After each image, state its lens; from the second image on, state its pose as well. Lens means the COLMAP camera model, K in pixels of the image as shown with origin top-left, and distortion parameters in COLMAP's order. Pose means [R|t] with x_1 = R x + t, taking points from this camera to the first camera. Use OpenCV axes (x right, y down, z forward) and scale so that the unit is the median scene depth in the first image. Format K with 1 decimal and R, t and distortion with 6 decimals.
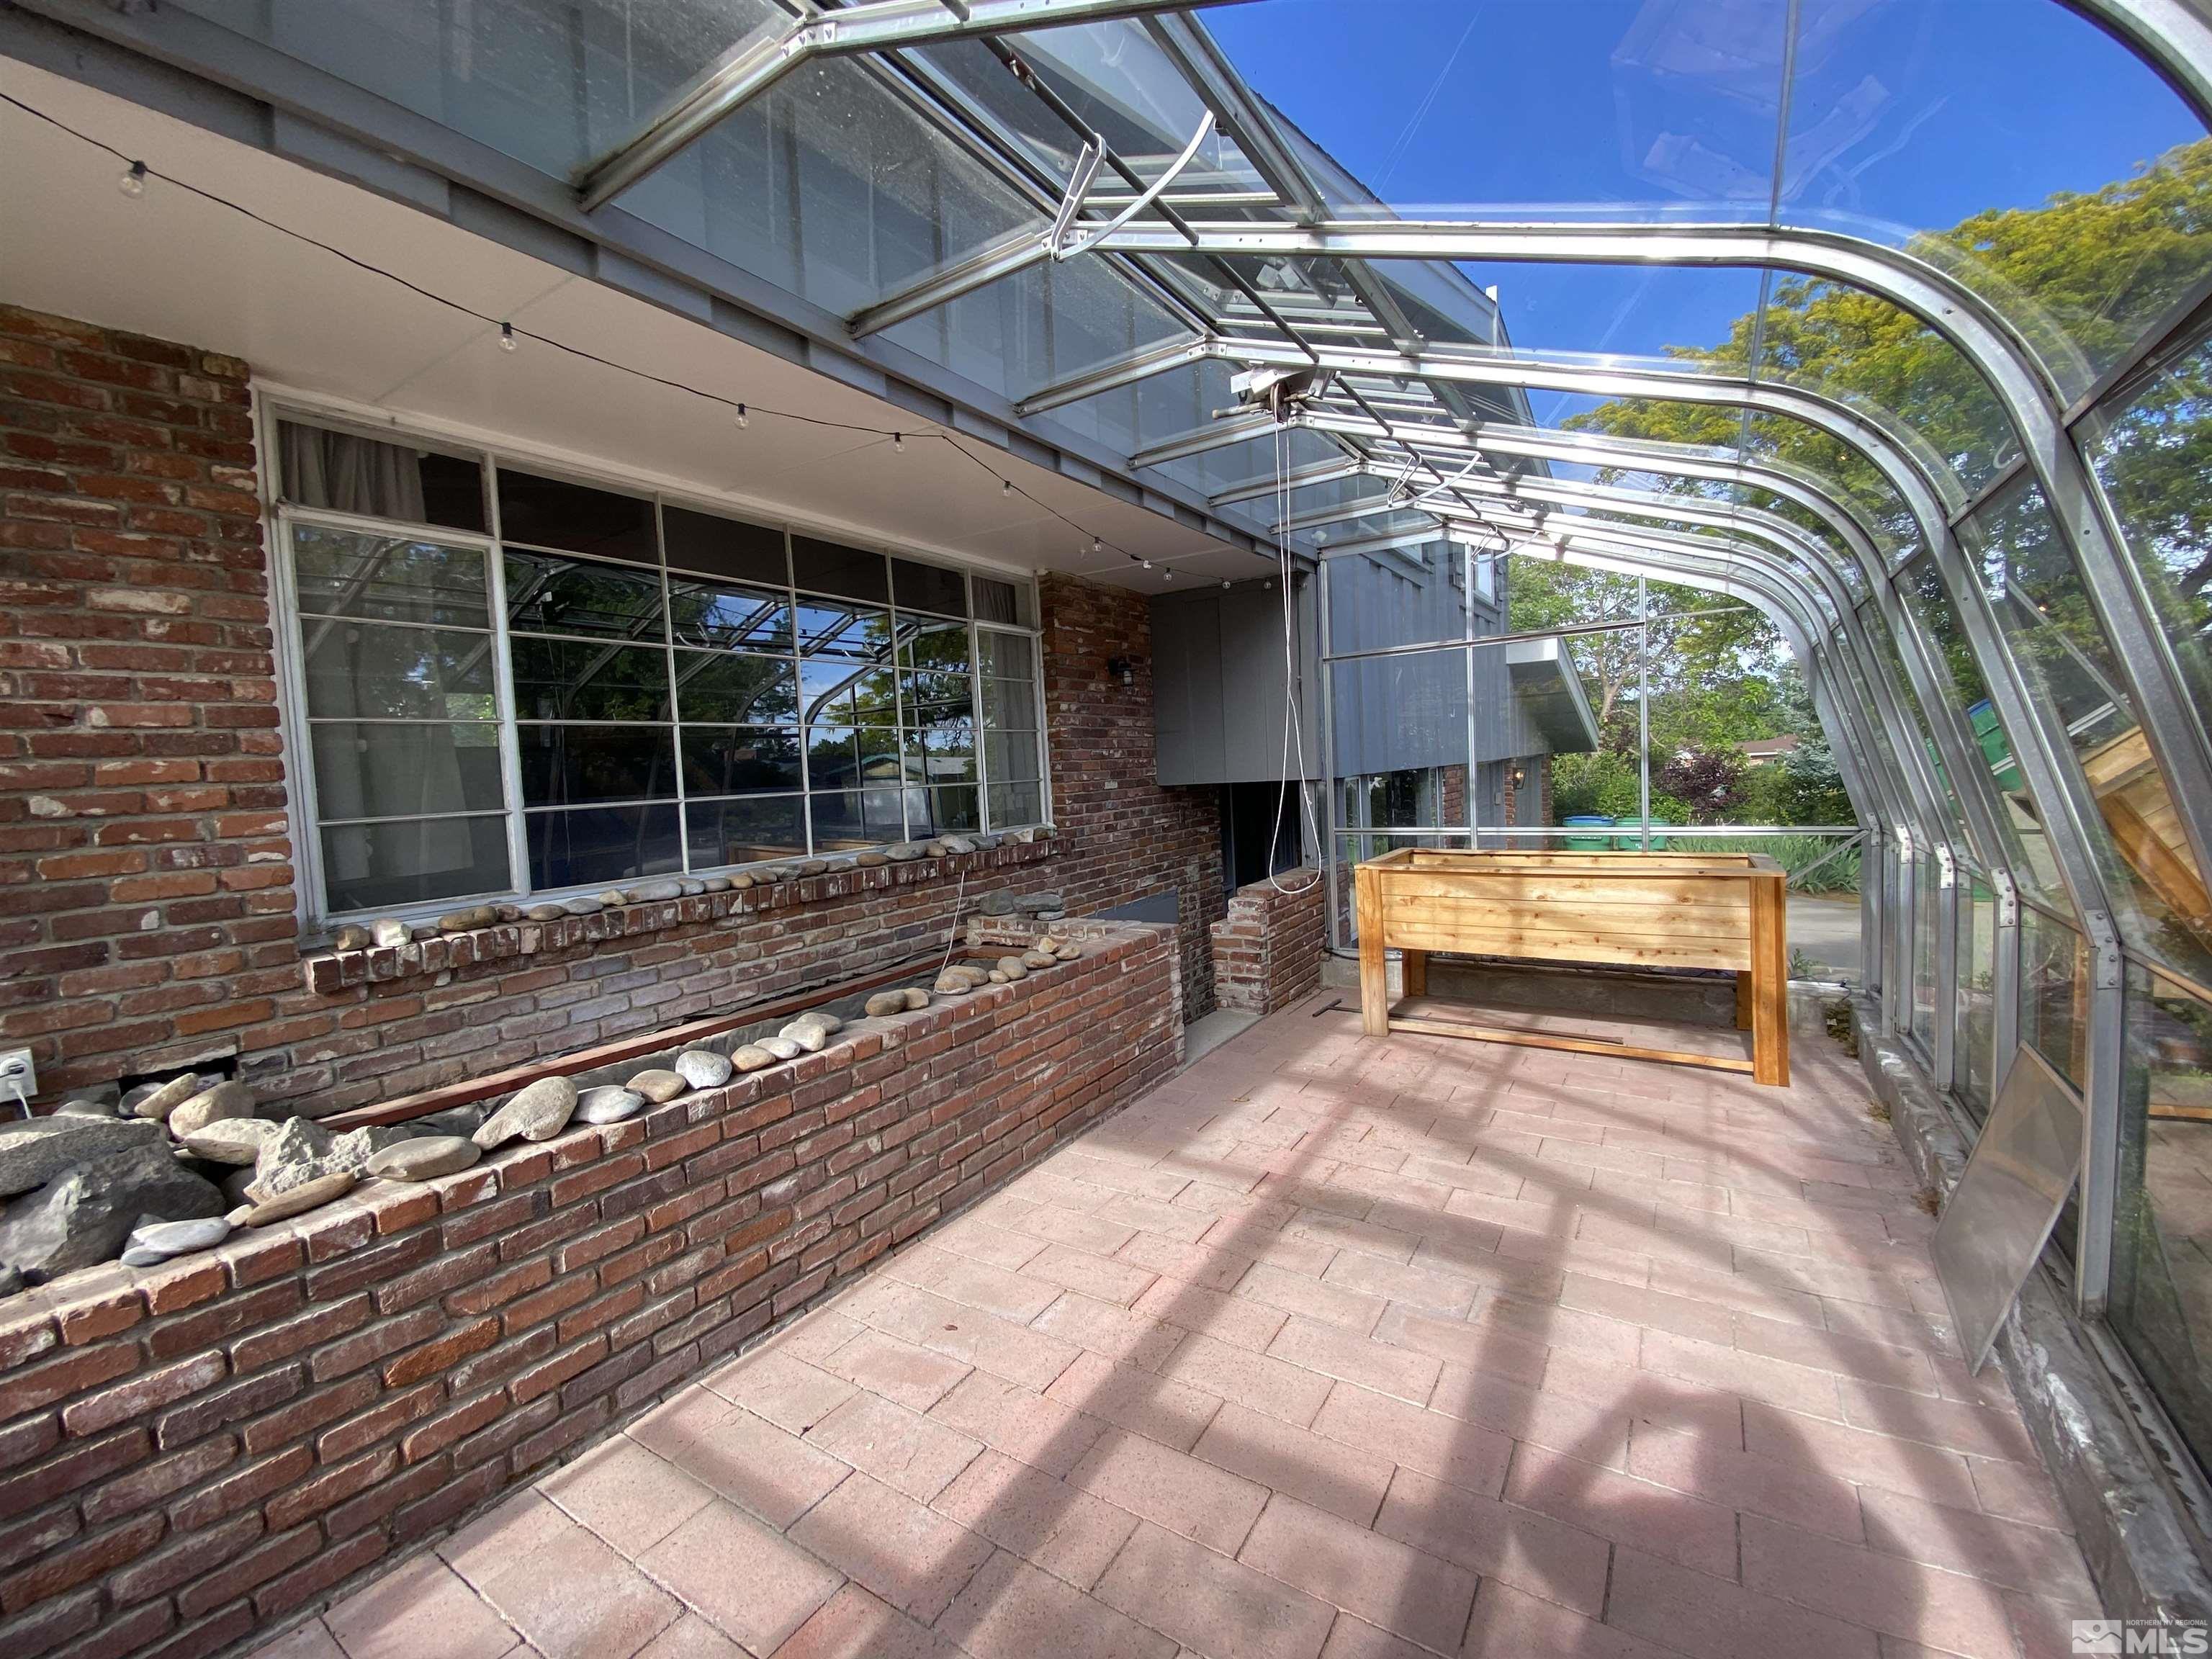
lens RADIAL K [[903.6, 0, 1106.0], [0, 903.6, 829.5], [0, 0, 1]] dist [0.000772, -0.017848]
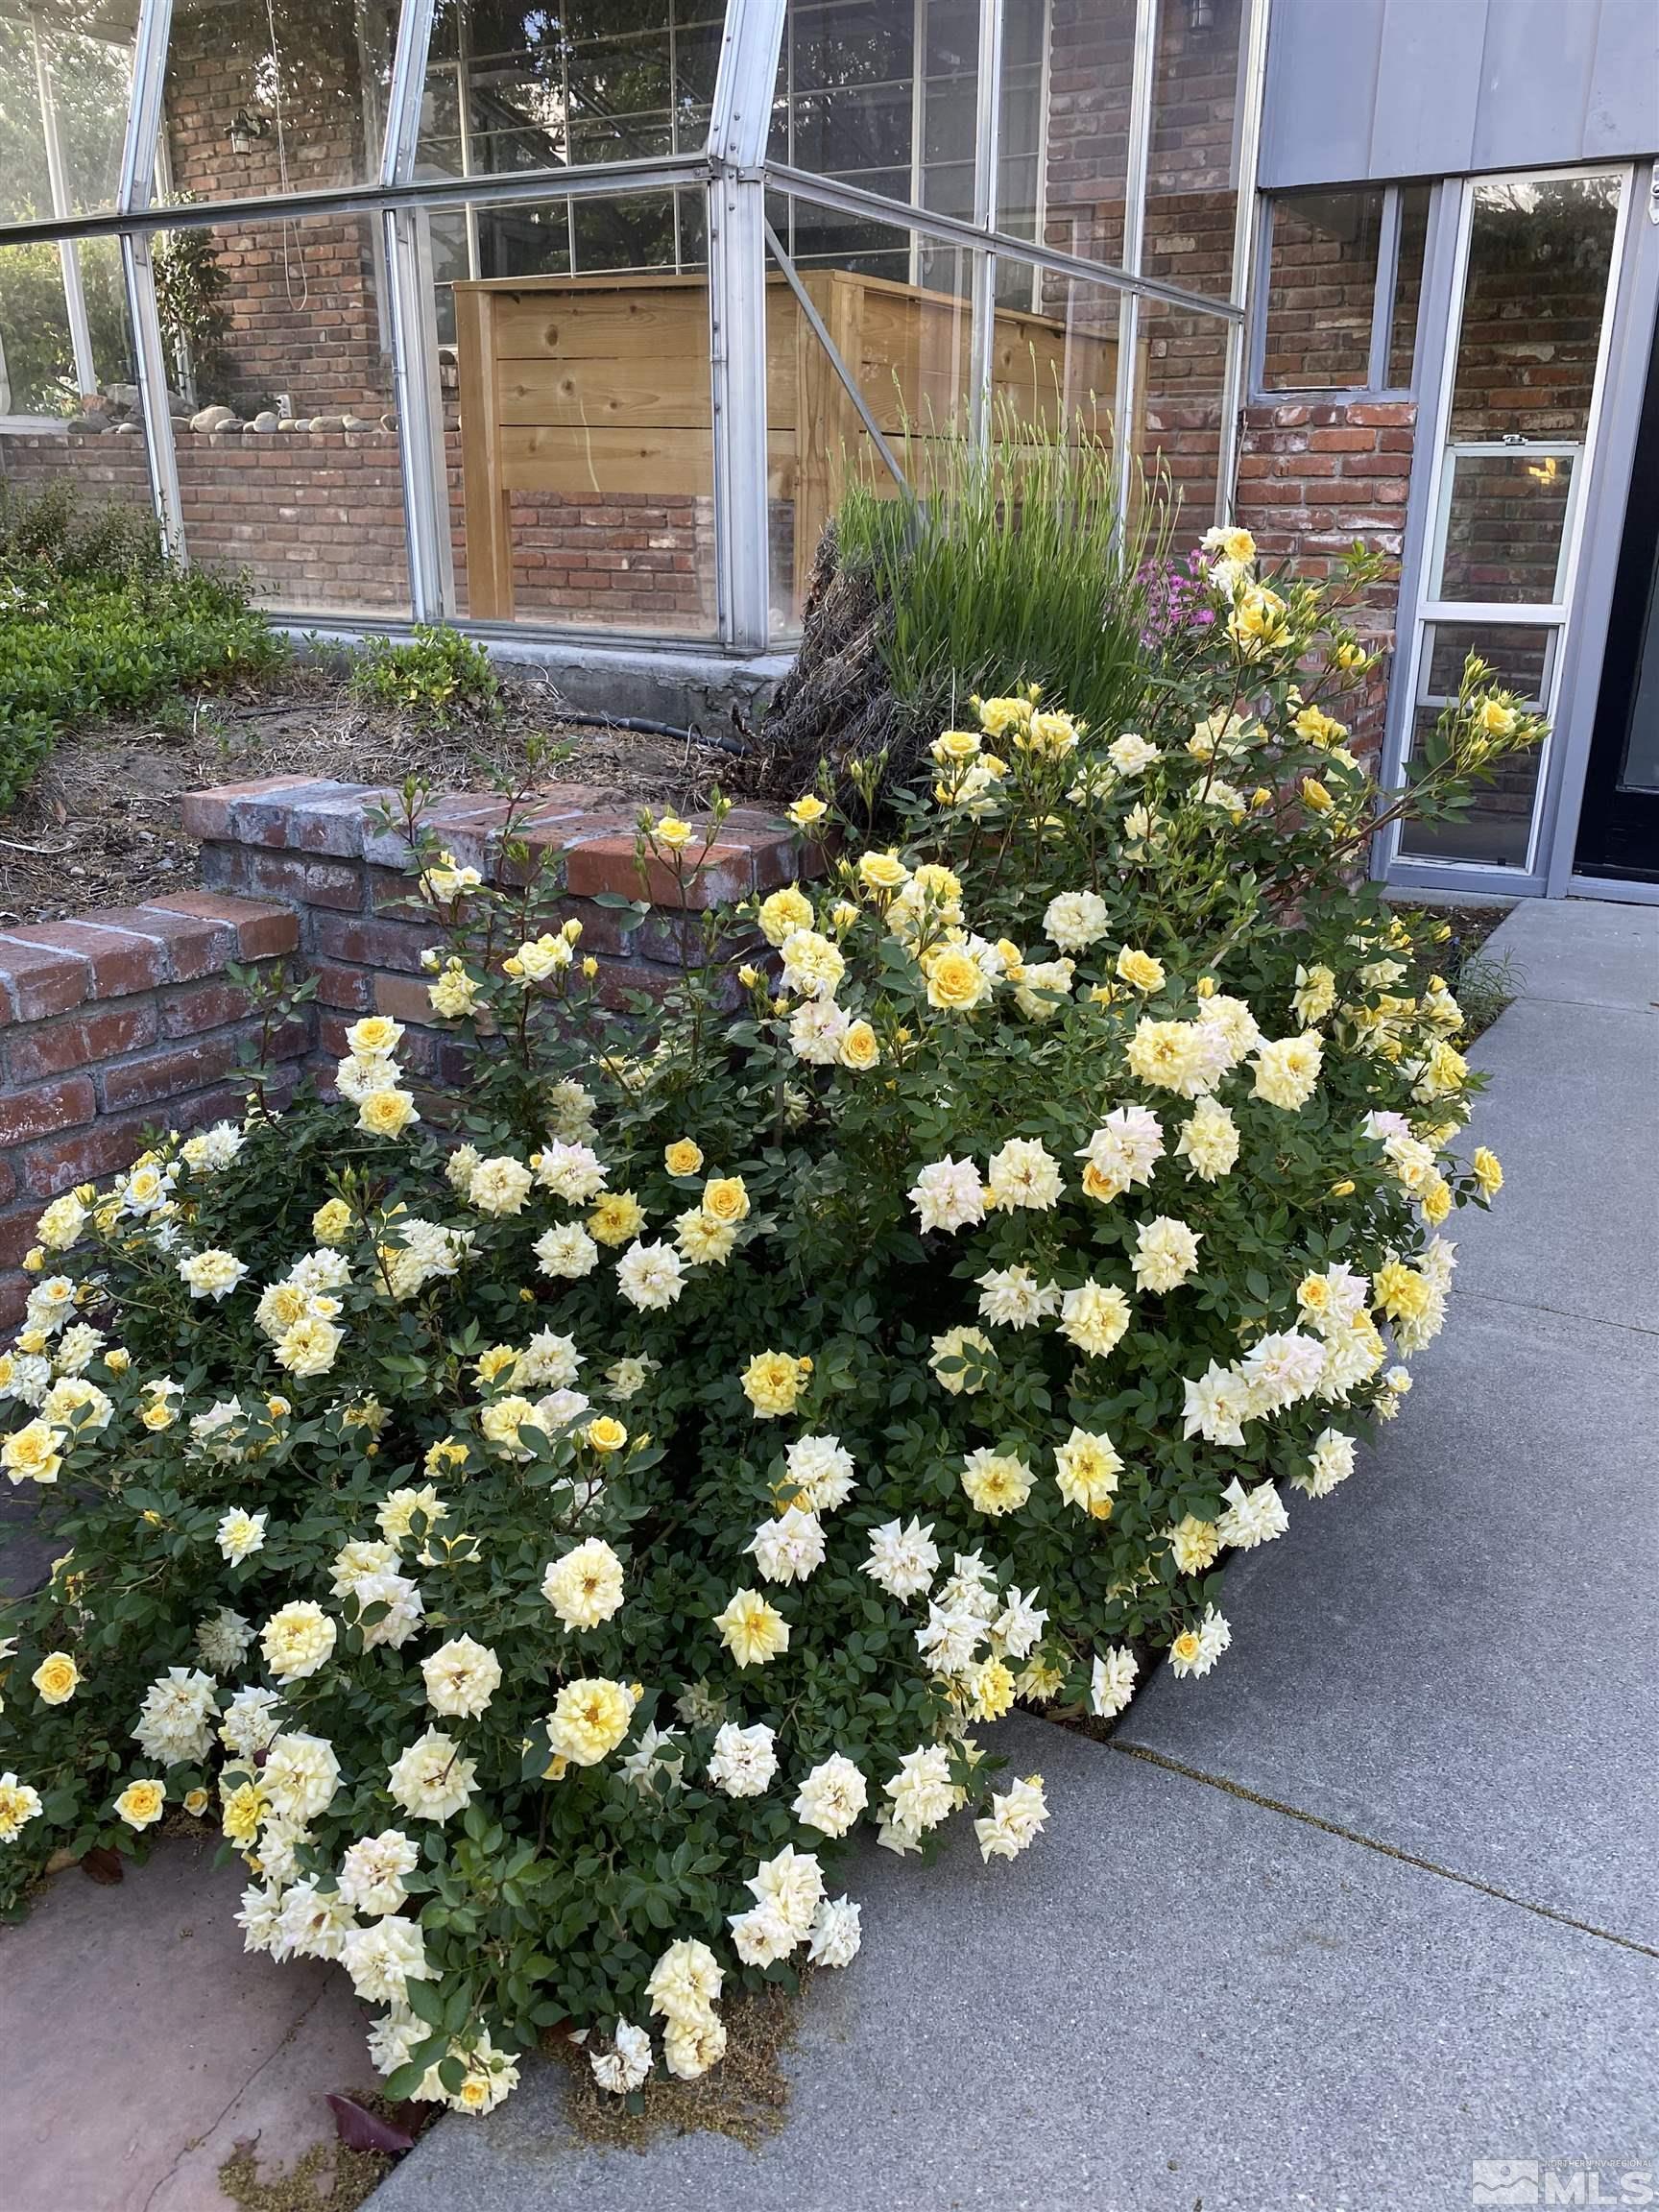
lens RADIAL K [[1711.7, 0, 829.5], [0, 1711.7, 1106.0], [0, 0, 1]] dist [0.060889, -0.087452]
pose [[0.030280, 0.379536, -0.924681, 2.168412], [-0.073690, 0.923436, 0.376612, 0.101807], [0.996821, 0.056736, 0.055929, 1.359888]]
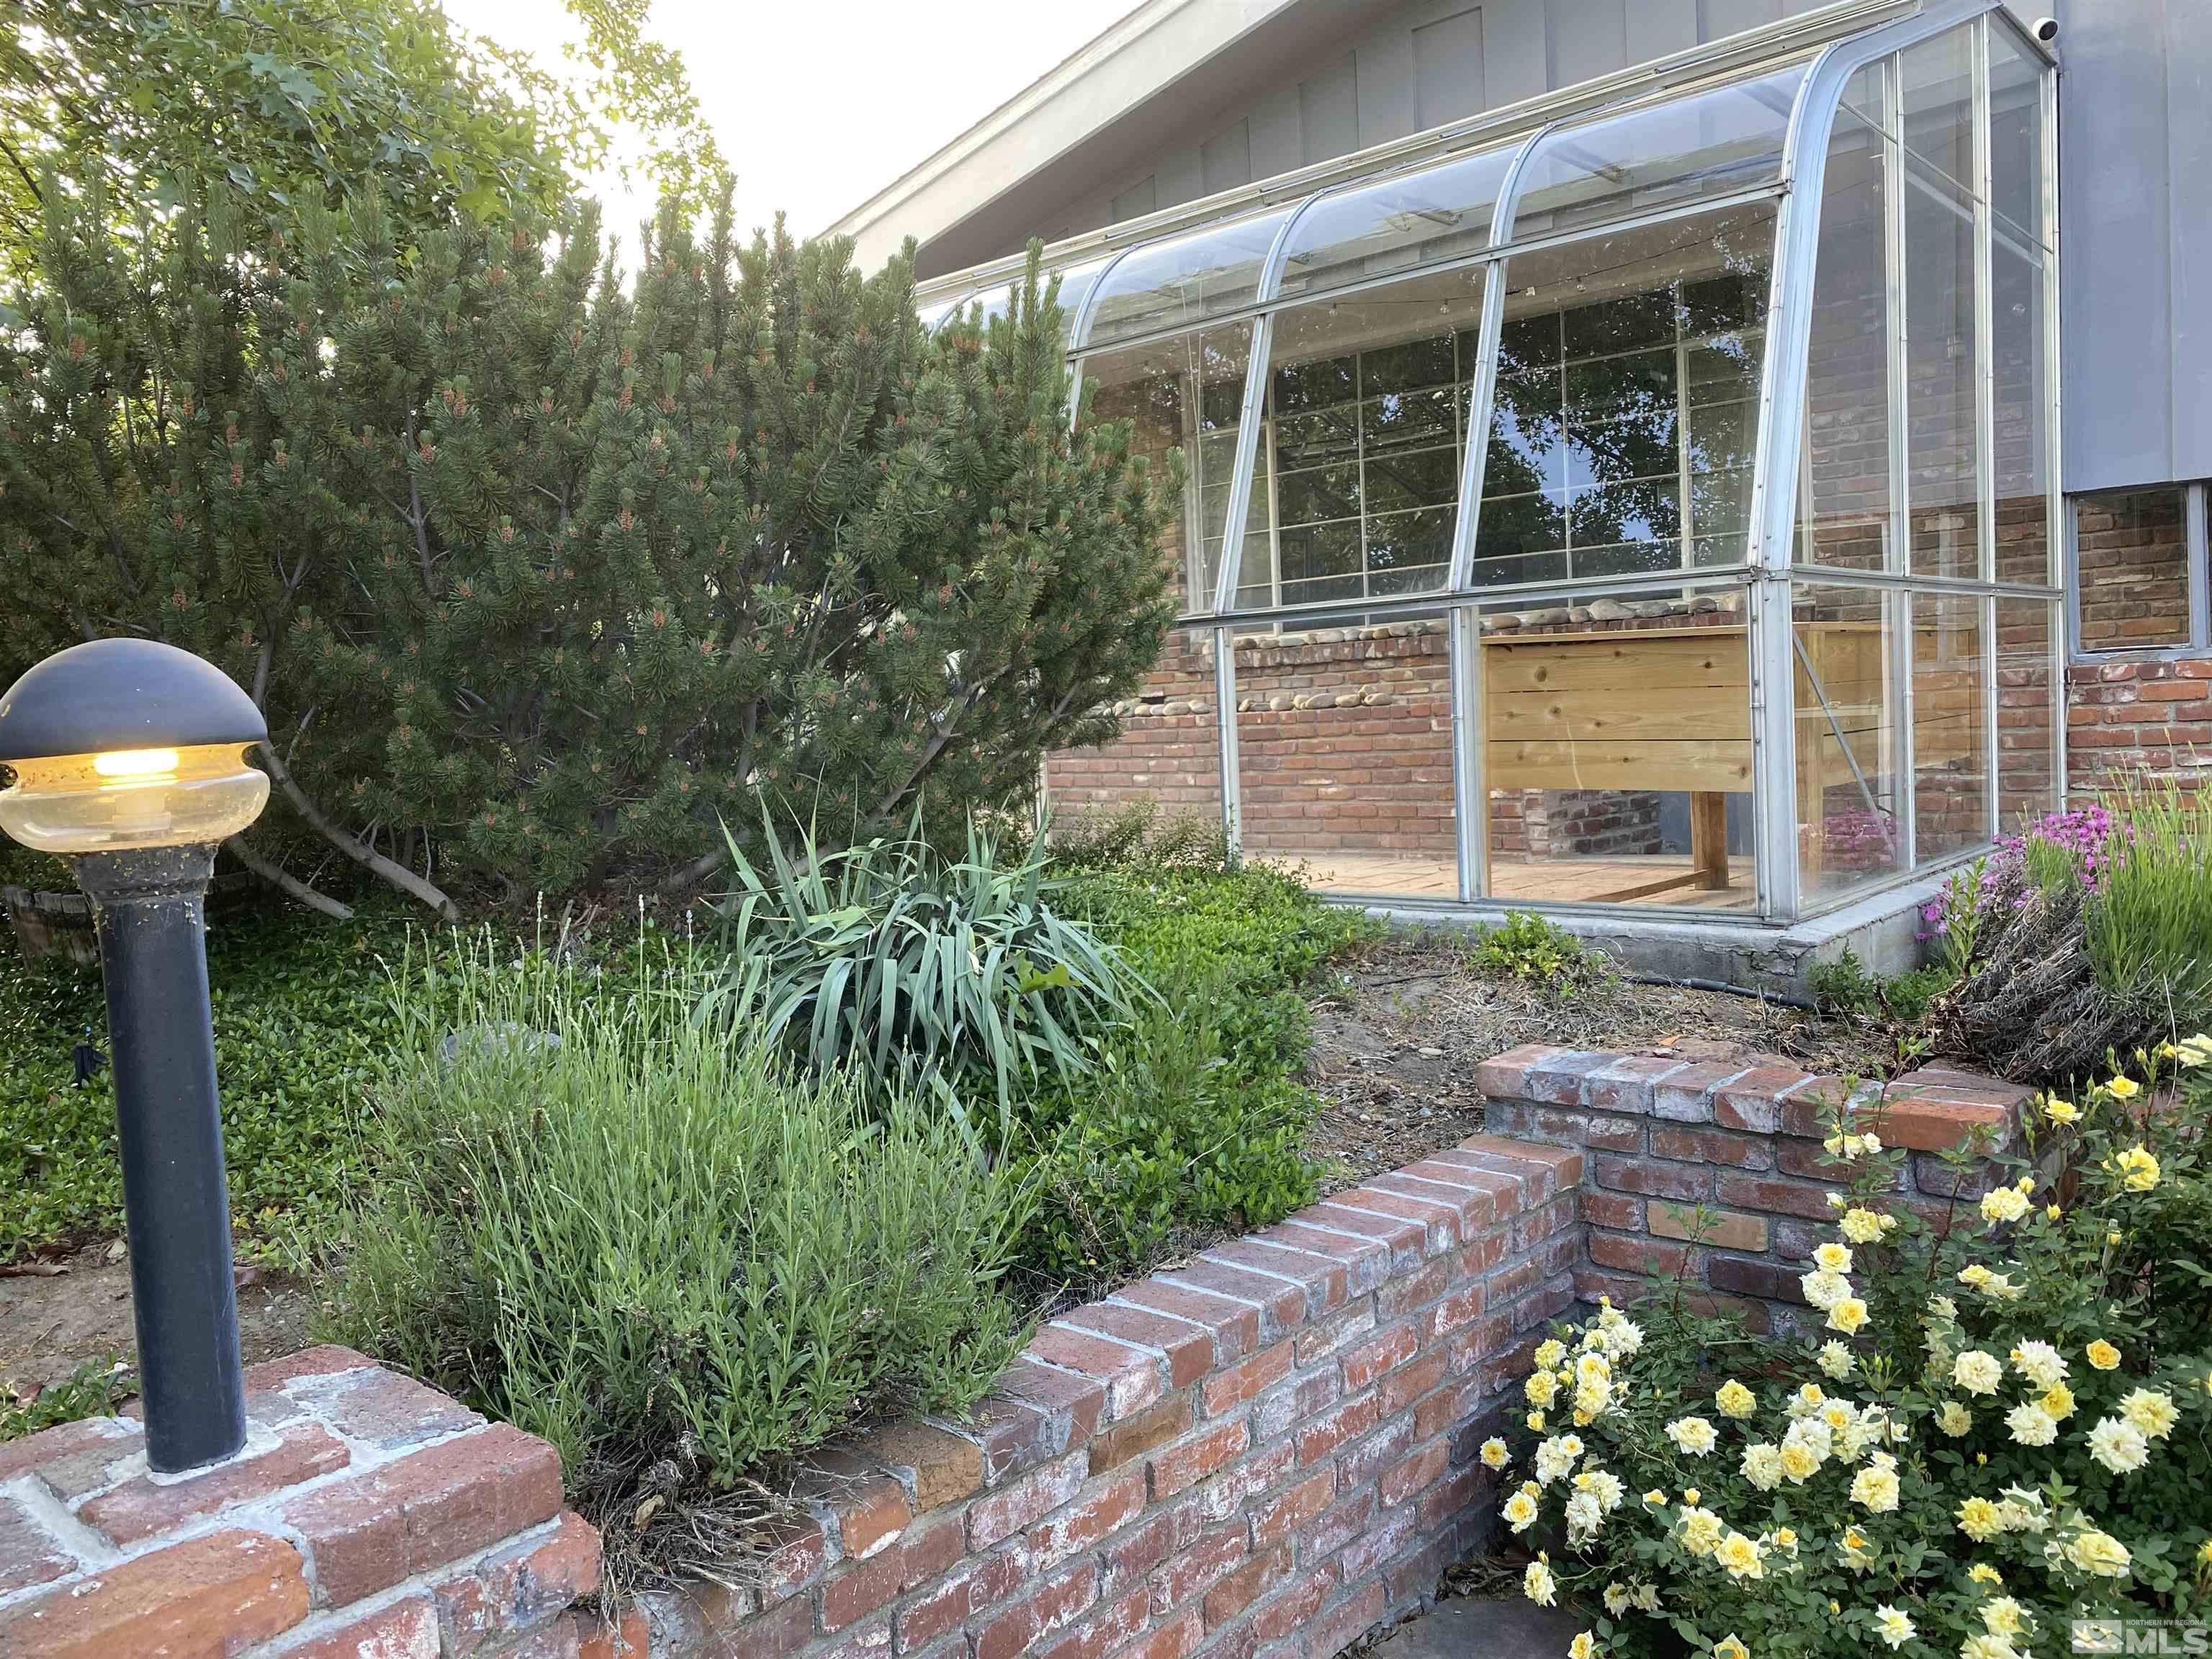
lens RADIAL K [[1718.7, 0, 1055.8], [0, 1718.7, 831.8], [0, 0, 1]] dist [0.002737, -0.000673]
pose [[-0.167686, 0.128206, -0.977468, 2.411688], [-0.006757, 0.991335, 0.131184, 0.018473], [0.985817, 0.028603, -0.165367, 1.048968]]
